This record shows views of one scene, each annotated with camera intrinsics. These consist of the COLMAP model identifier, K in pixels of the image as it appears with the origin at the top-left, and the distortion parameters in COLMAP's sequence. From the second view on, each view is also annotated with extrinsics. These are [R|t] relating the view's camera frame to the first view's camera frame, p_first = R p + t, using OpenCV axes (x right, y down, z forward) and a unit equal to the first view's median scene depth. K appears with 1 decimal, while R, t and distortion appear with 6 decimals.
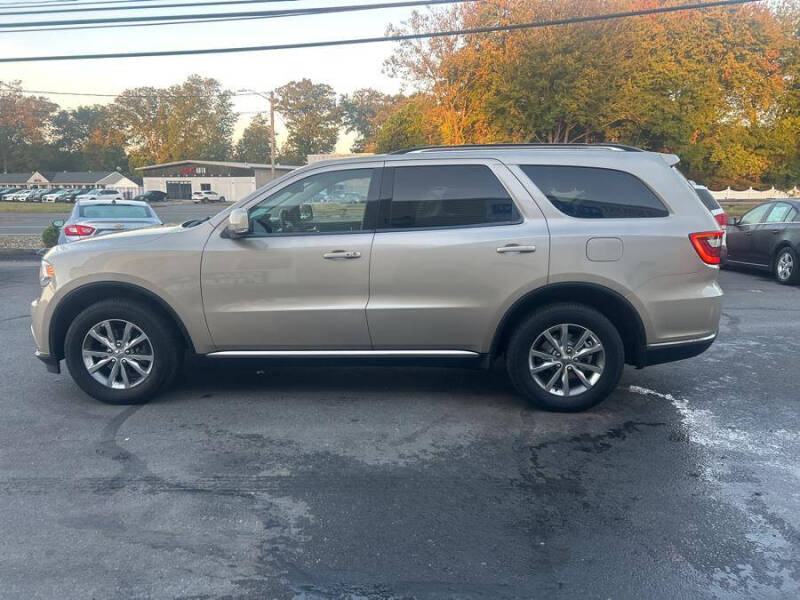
lens RADIAL K [[602.8, 0, 393.2], [0, 602.8, 303.7], [0, 0, 1]] dist [0.051275, -0.055956]
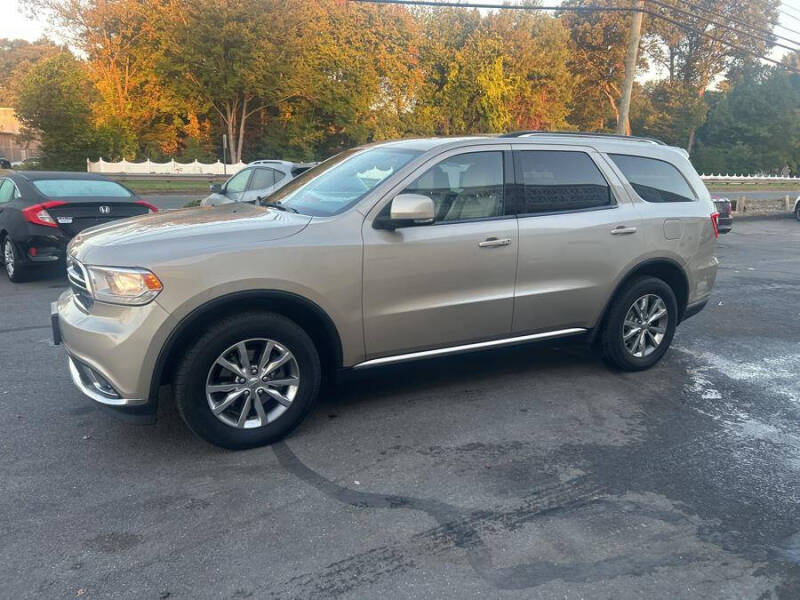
lens RADIAL K [[602.8, 0, 400.8], [0, 602.8, 303.8], [0, 0, 1]] dist [0.051275, -0.055956]
pose [[0.846257, -0.093546, 0.524498, -0.688117], [0.069741, 0.995444, 0.065016, -0.054310], [-0.528191, -0.018442, 0.848926, 0.253078]]
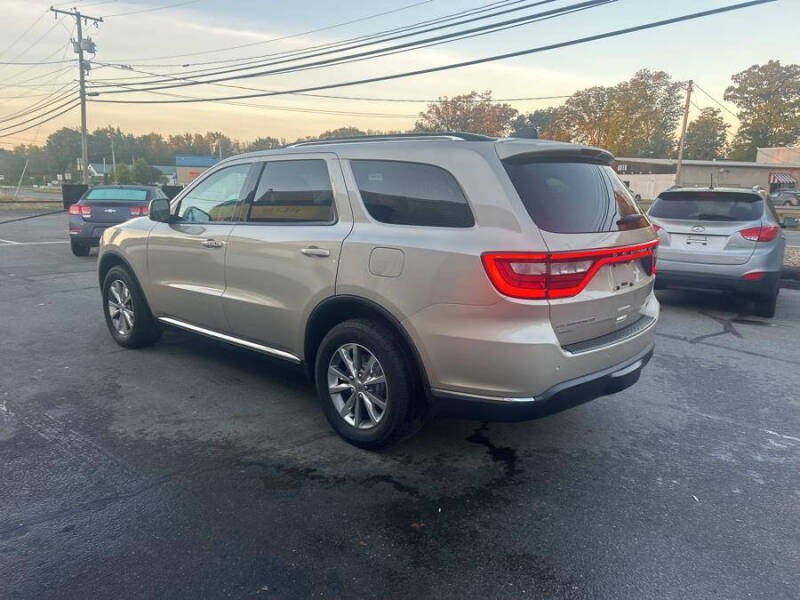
lens RADIAL K [[602.8, 0, 403.4], [0, 602.8, 303.5], [0, 0, 1]] dist [0.051275, -0.055956]
pose [[0.776777, 0.136296, -0.614850, 0.818920], [-0.134128, 0.989705, 0.049940, -0.071623], [0.615326, 0.043676, 0.787062, 0.346873]]
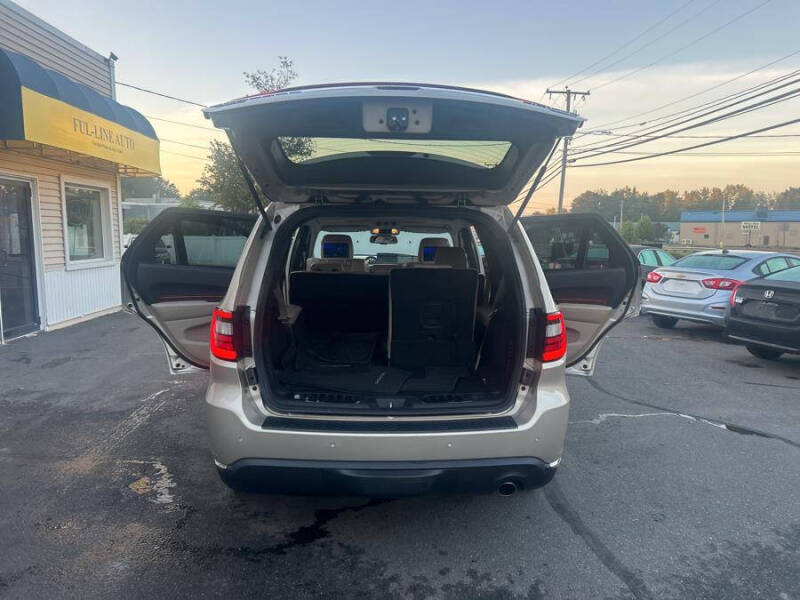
lens RADIAL K [[602.8, 0, 403.2], [0, 602.8, 311.1], [0, 0, 1]] dist [0.051275, -0.055956]
pose [[0.093927, 0.129413, -0.987132, 1.162085], [-0.193109, 0.975053, 0.109455, -0.219624], [0.976671, 0.180344, 0.116574, 1.067886]]
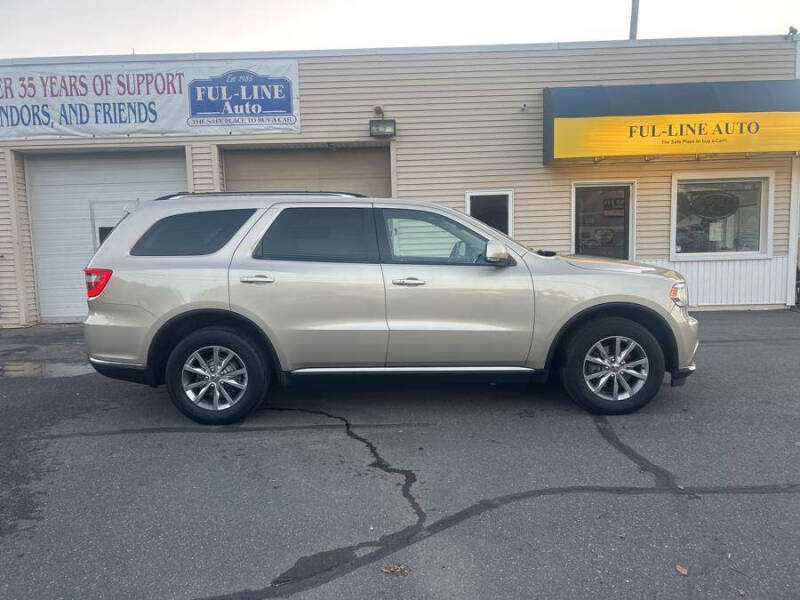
lens RADIAL K [[602.8, 0, 400.0], [0, 602.8, 302.2], [0, 0, 1]] dist [0.051275, -0.055956]
pose [[-0.998213, 0.028380, -0.052585, 0.017714], [0.012376, 0.959124, 0.282716, -0.429376], [0.058459, 0.281560, -0.957761, 2.432982]]
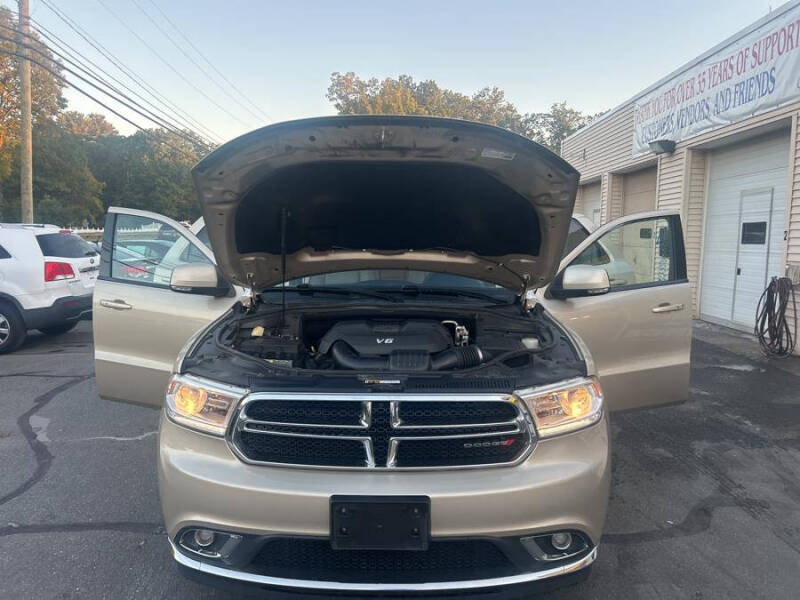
lens RADIAL K [[602.8, 0, 395.5], [0, 602.8, 306.3], [0, 0, 1]] dist [0.051275, -0.055956]
pose [[-0.039243, -0.122219, 0.991727, -1.119430], [0.177381, 0.975876, 0.127285, -0.239342], [-0.983360, 0.180908, -0.016617, 1.181091]]
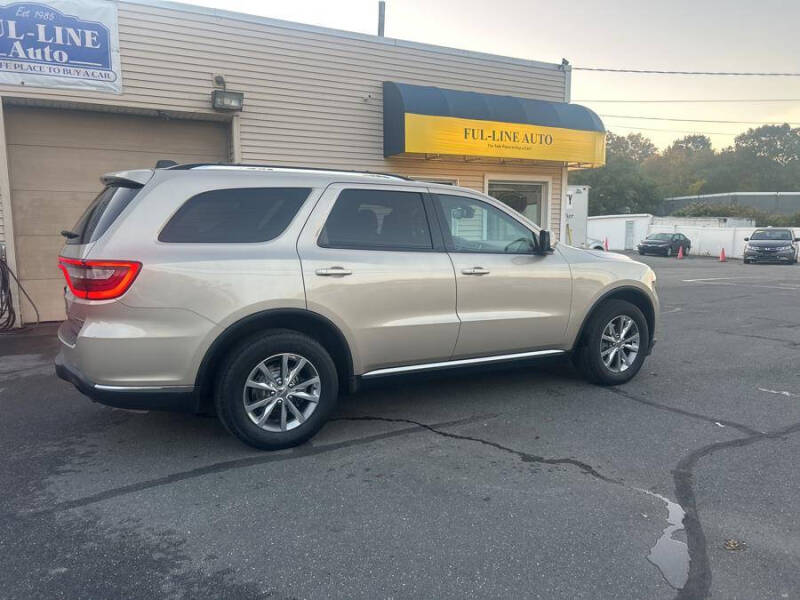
lens RADIAL K [[602.8, 0, 399.3], [0, 602.8, 303.3], [0, 0, 1]] dist [0.051275, -0.055956]
pose [[-0.841522, 0.070829, -0.535559, 0.627398], [-0.096218, 0.955865, 0.277603, -0.384263], [0.531585, 0.285139, -0.797567, 2.171503]]
